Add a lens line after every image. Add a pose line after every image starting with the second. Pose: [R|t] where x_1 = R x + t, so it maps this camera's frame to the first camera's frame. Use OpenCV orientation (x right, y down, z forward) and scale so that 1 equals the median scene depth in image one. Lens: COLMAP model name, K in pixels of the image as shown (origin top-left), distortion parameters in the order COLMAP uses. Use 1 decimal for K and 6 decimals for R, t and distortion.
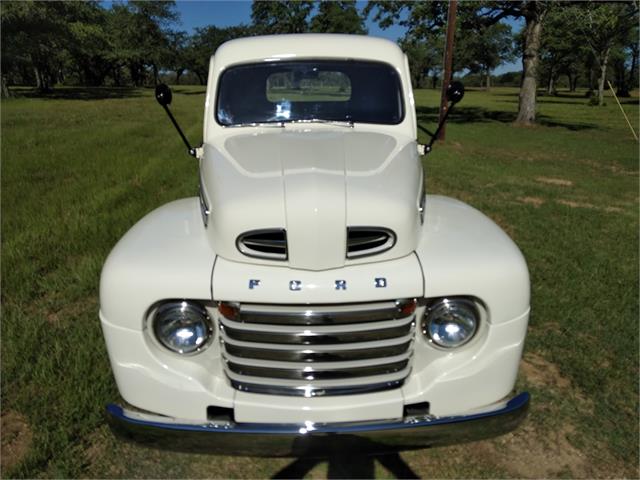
lens RADIAL K [[472.9, 0, 321.9], [0, 472.9, 239.4], [0, 0, 1]] dist [0.070485, -0.086740]
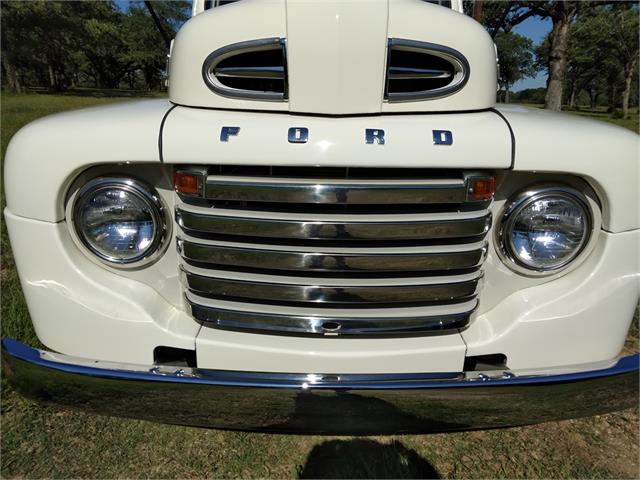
lens RADIAL K [[465.4, 0, 321.4], [0, 465.4, 251.1], [0, 0, 1]] dist [0.049113, -0.074874]
pose [[0.999251, 0.032034, -0.021688, -0.008809], [-0.032583, 0.999144, -0.025484, 0.229307], [0.020853, 0.026171, 0.999440, 0.377388]]
